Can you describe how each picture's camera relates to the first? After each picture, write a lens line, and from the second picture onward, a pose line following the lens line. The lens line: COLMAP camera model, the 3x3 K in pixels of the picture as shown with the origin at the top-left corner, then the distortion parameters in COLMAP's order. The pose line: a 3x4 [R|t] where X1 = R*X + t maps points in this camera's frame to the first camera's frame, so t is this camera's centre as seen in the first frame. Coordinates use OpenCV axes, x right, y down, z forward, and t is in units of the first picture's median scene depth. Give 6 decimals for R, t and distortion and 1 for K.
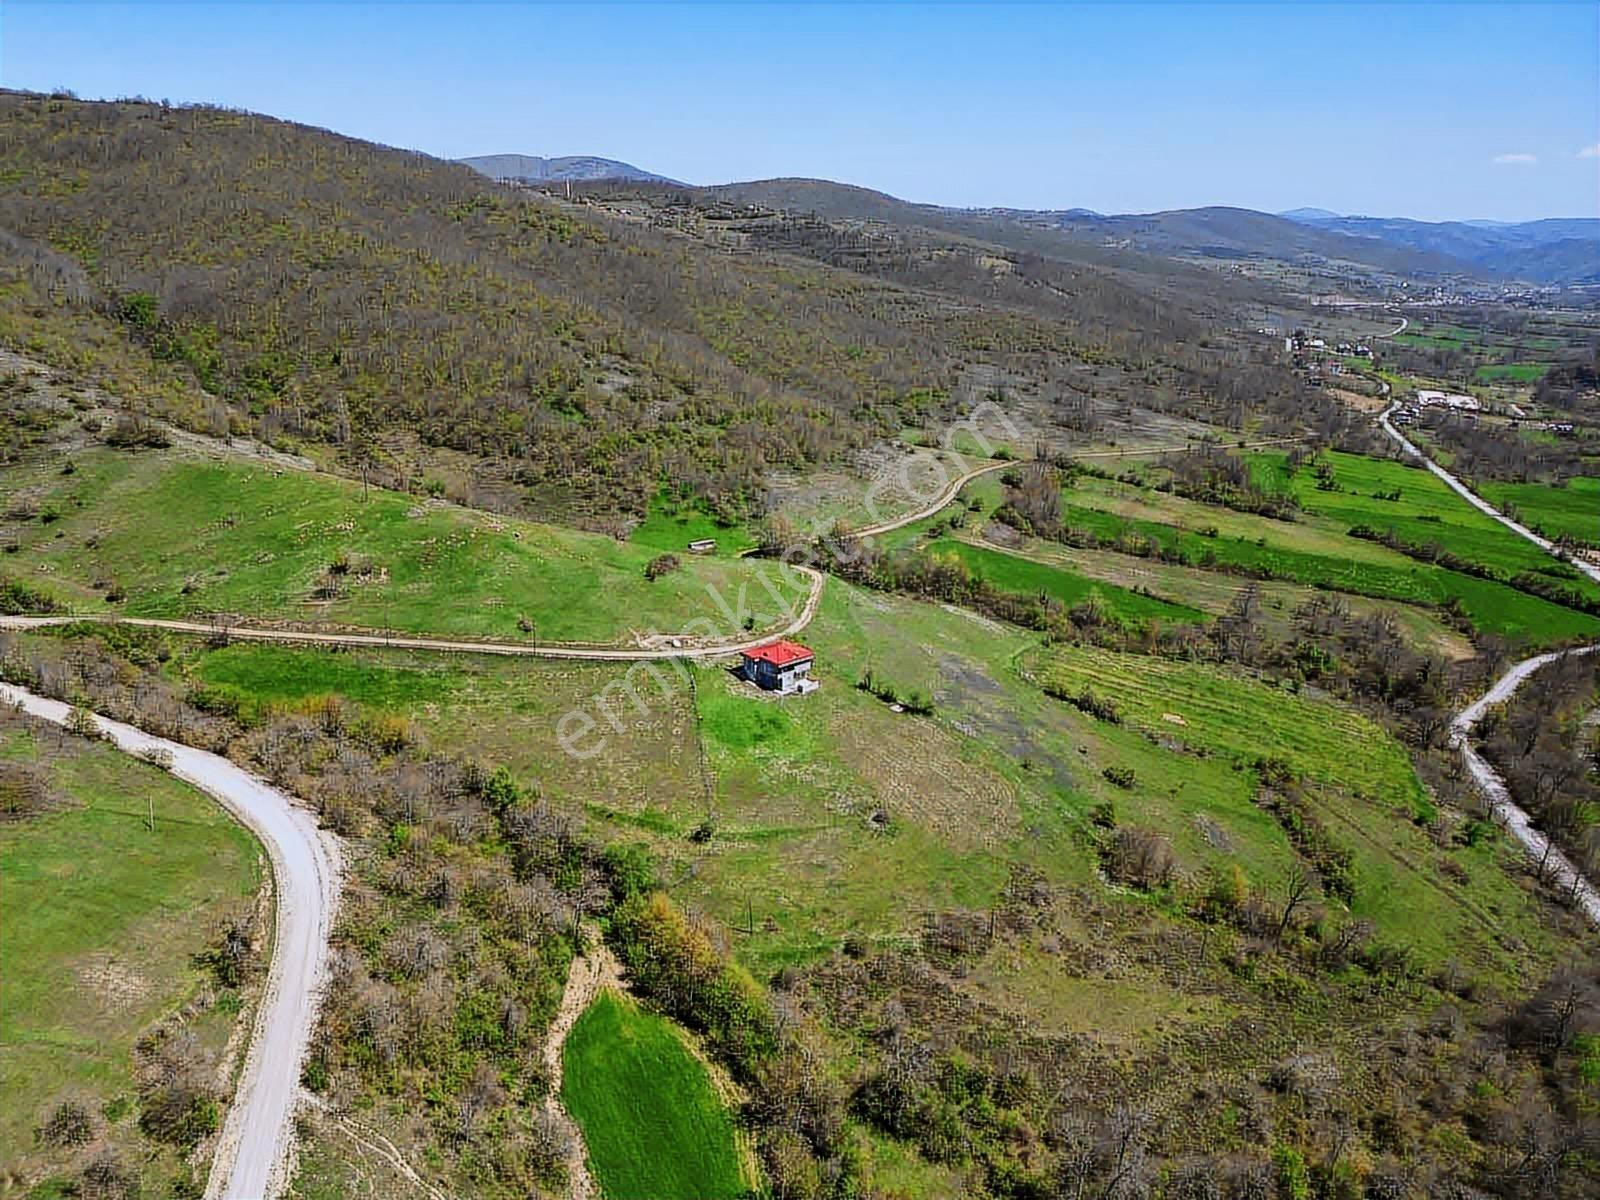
lens RADIAL K [[1114.4, 0, 795.8], [0, 1114.4, 600.6], [0, 0, 1]] dist [0.078659, -0.080756]
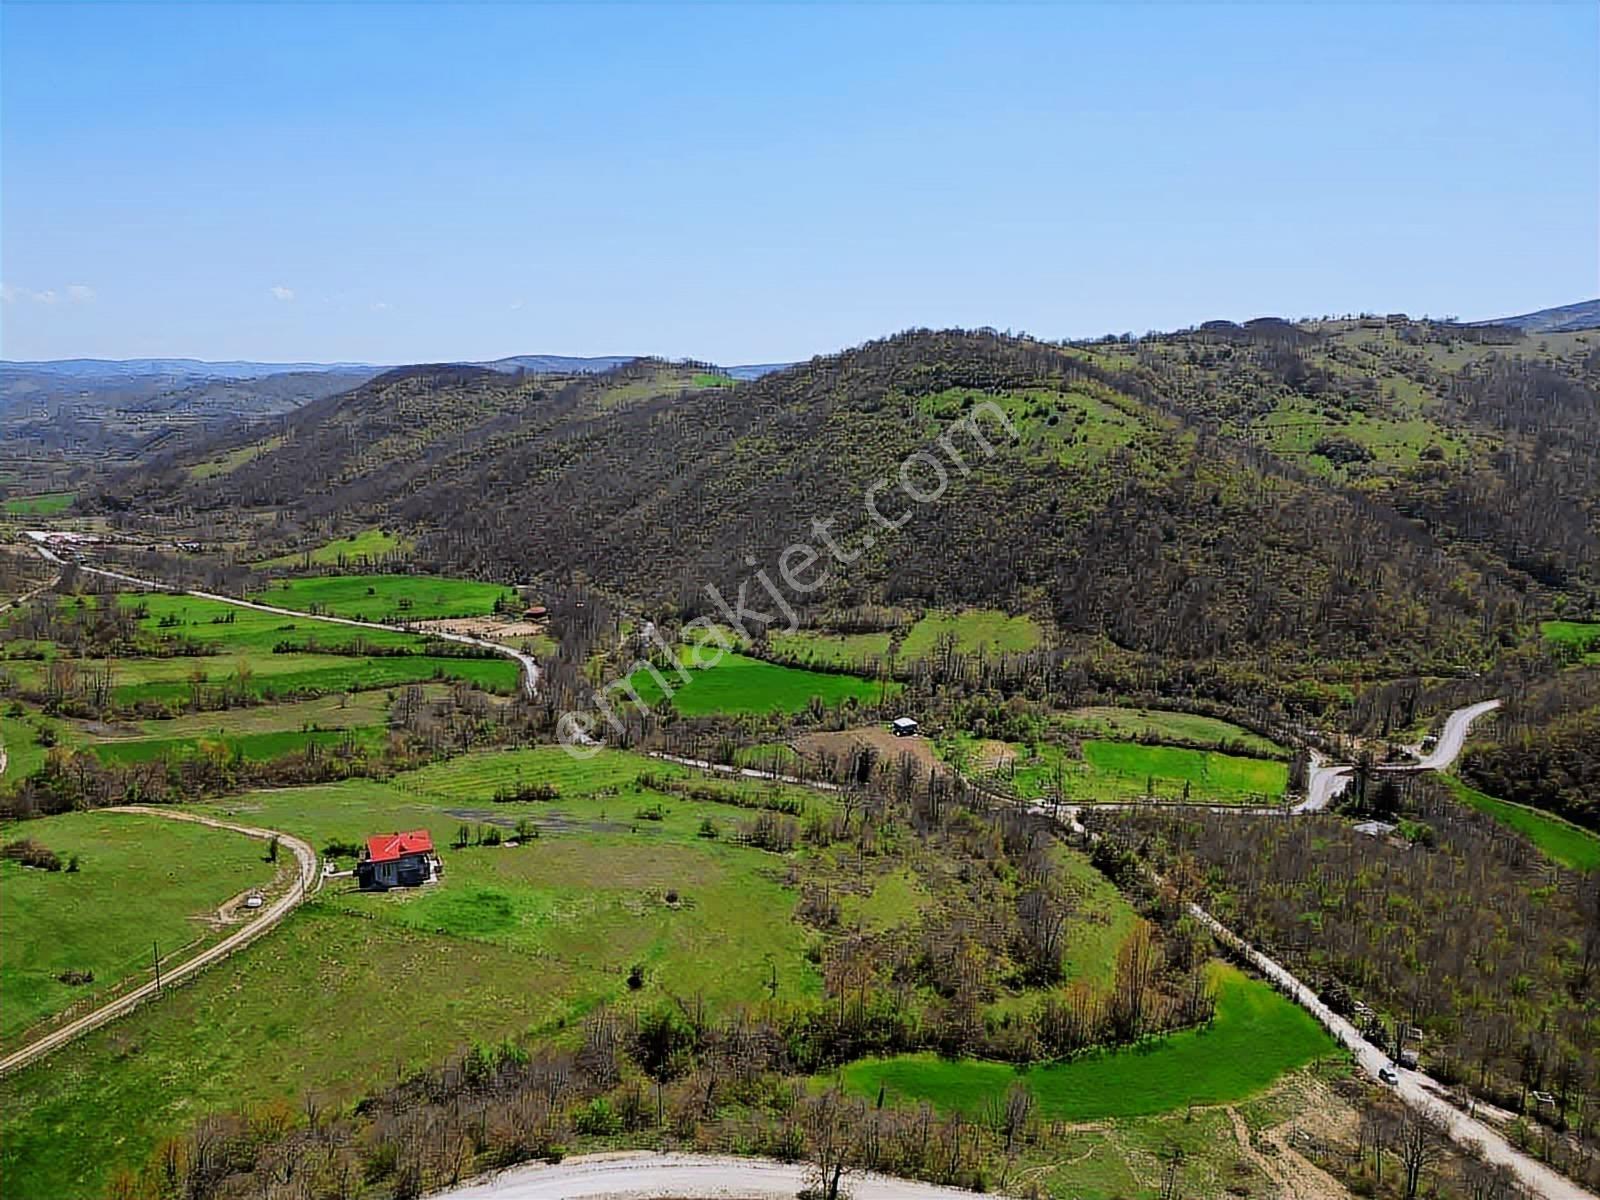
lens RADIAL K [[1114.4, 0, 795.8], [0, 1114.4, 600.6], [0, 0, 1]] dist [0.078659, -0.080756]
pose [[0.290403, -0.185623, 0.938728, -1.066223], [0.288900, 0.952235, 0.098921, -0.199400], [-0.912252, 0.242472, 0.330159, 0.521074]]
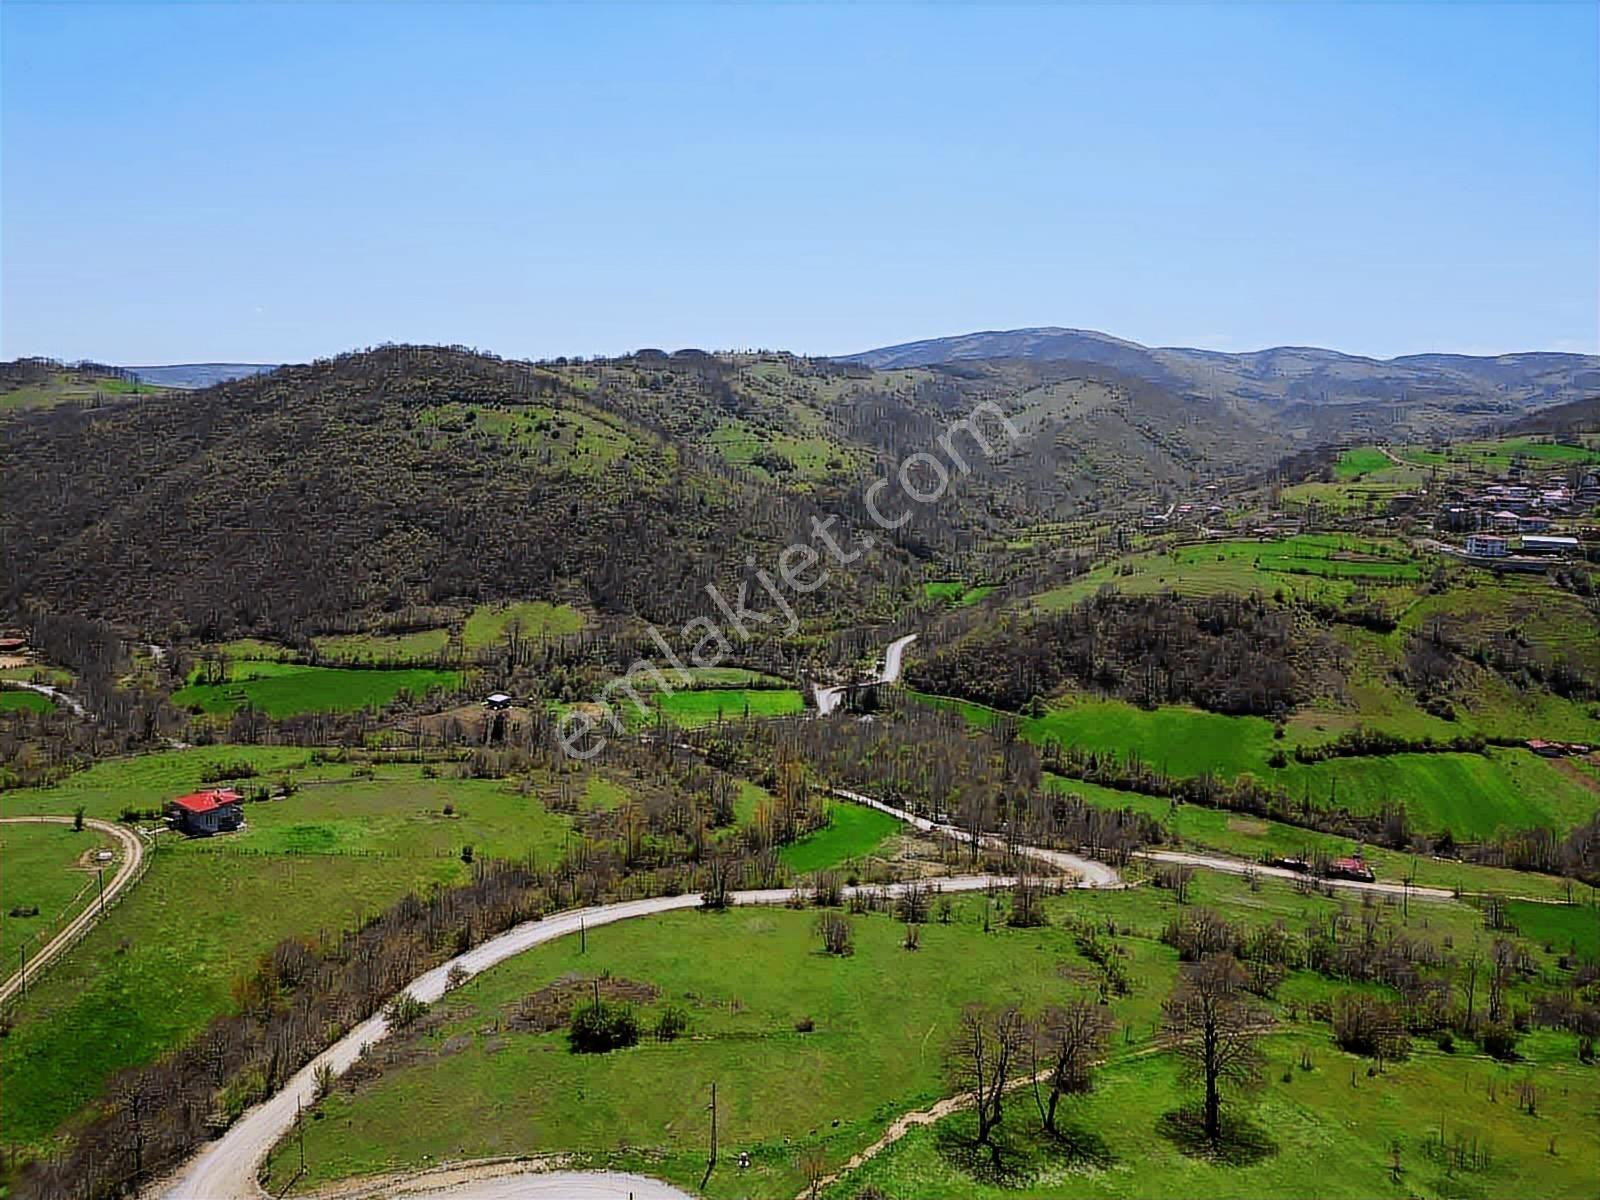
lens RADIAL K [[1111.6, 0, 800.0], [0, 1111.6, 600.0], [0, 0, 1]] dist [0.115441, -0.135765]
pose [[-0.218164, -0.175330, 0.960033, -1.598272], [0.275006, 0.932819, 0.232854, -0.315018], [-0.936363, 0.314815, -0.155291, 0.856442]]
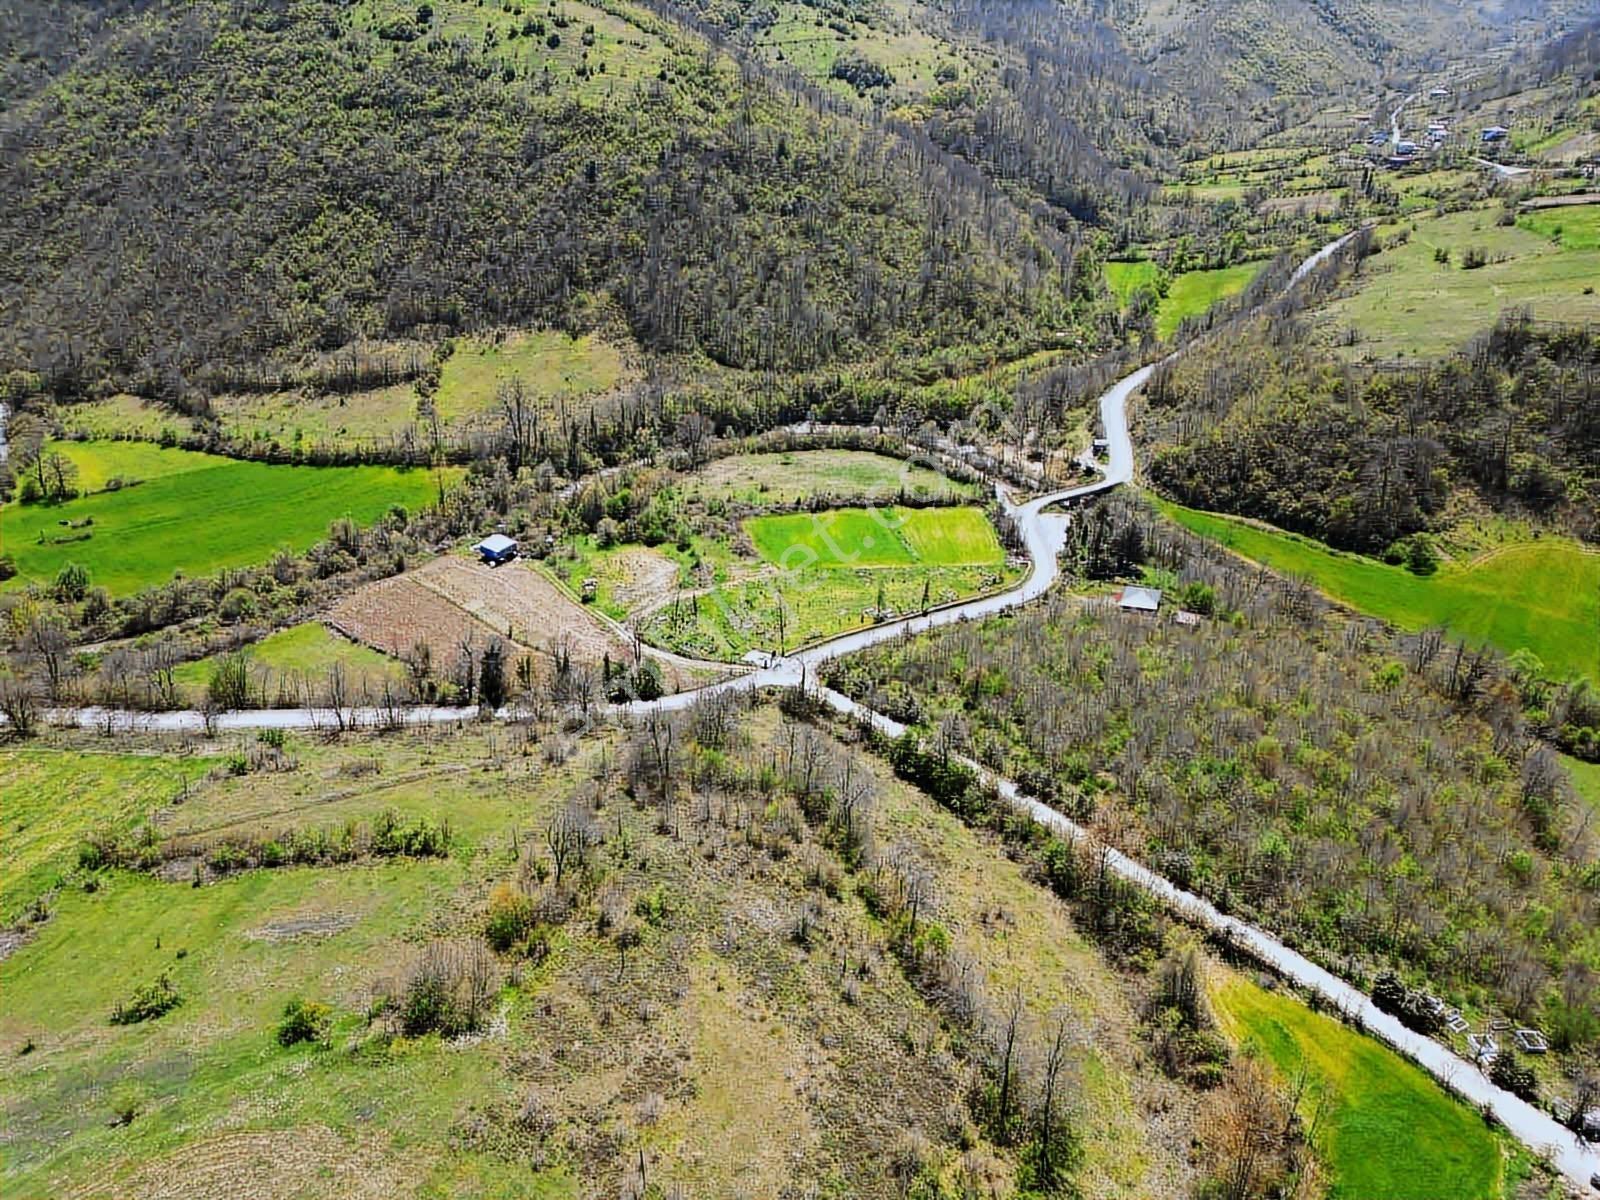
lens RADIAL K [[1114.4, 0, 795.8], [0, 1114.4, 600.6], [0, 0, 1]] dist [0.078659, -0.080756]
pose [[-0.192232, -0.470309, 0.861311, -0.256207], [0.299699, 0.807615, 0.507877, -0.288360], [-0.934466, 0.355764, -0.014299, 0.837137]]
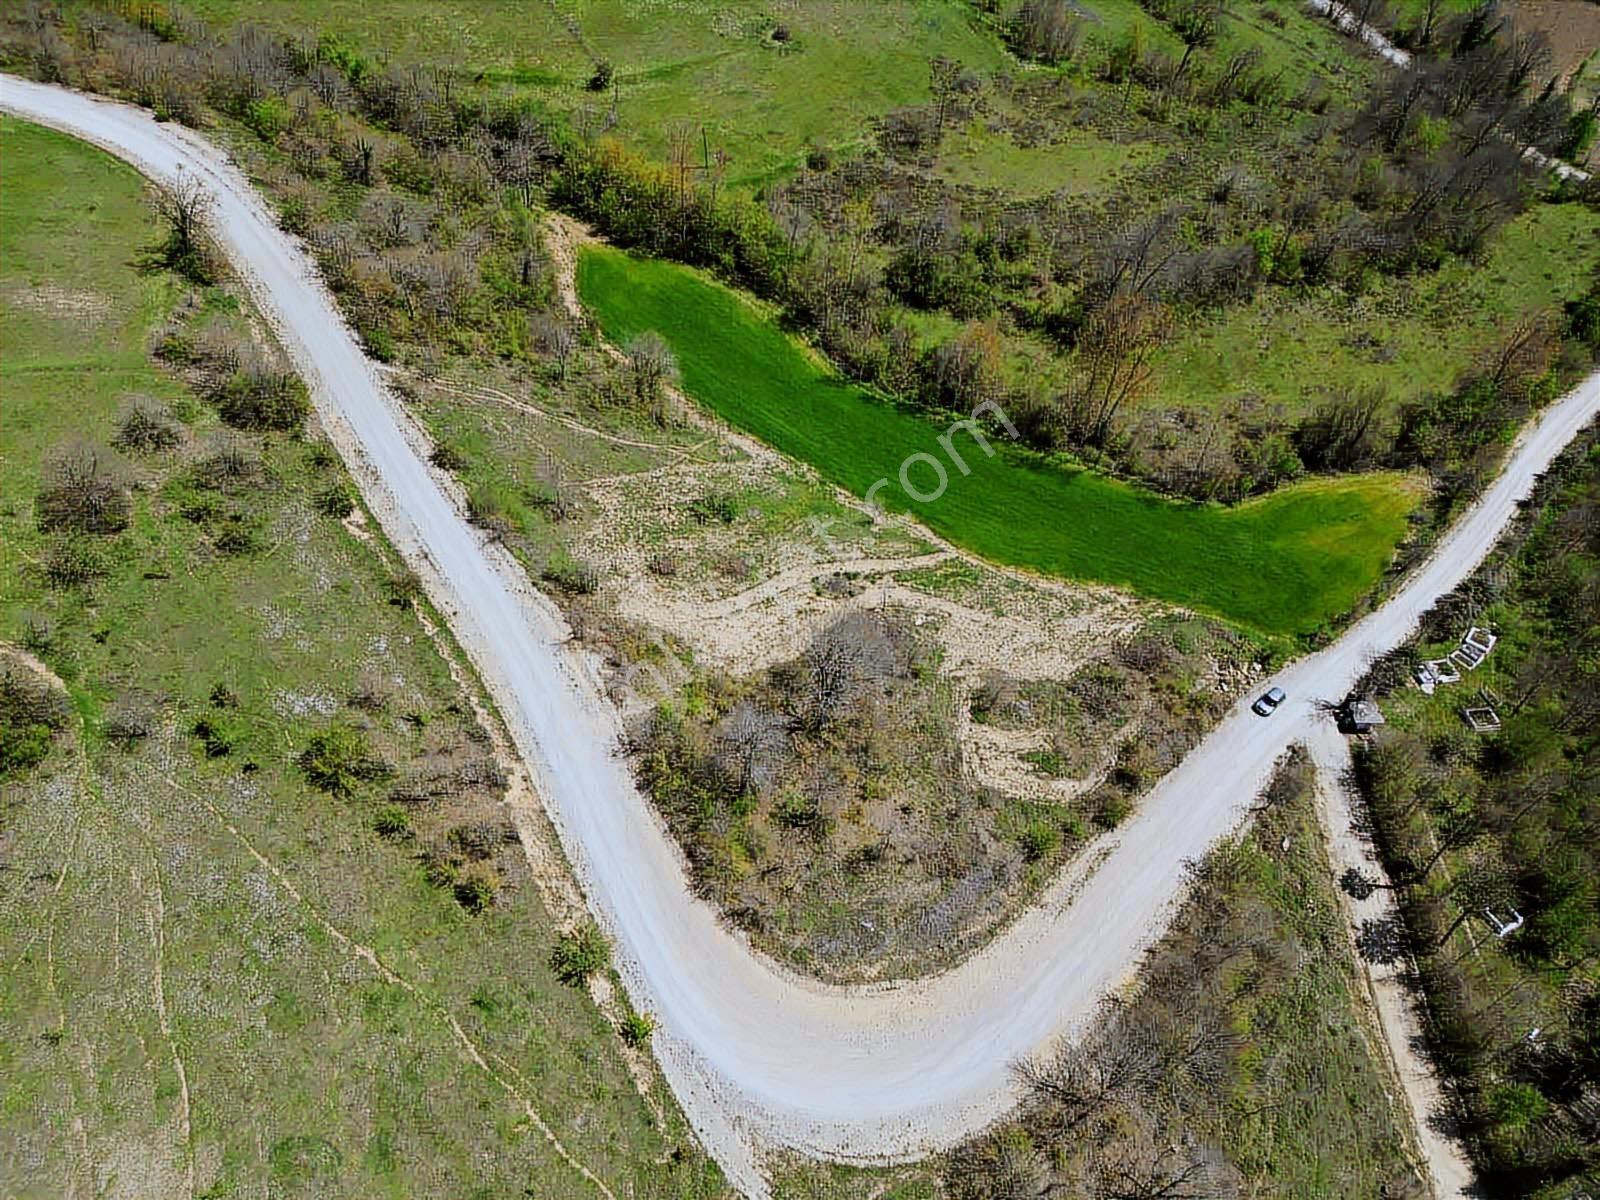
lens RADIAL K [[1114.4, 0, 795.8], [0, 1114.4, 600.6], [0, 0, 1]] dist [0.078659, -0.080756]
pose [[0.932922, -0.270161, 0.238053, -0.297613], [0.110686, 0.844269, 0.524365, 0.123681], [-0.342644, -0.462843, 0.817540, 0.055321]]
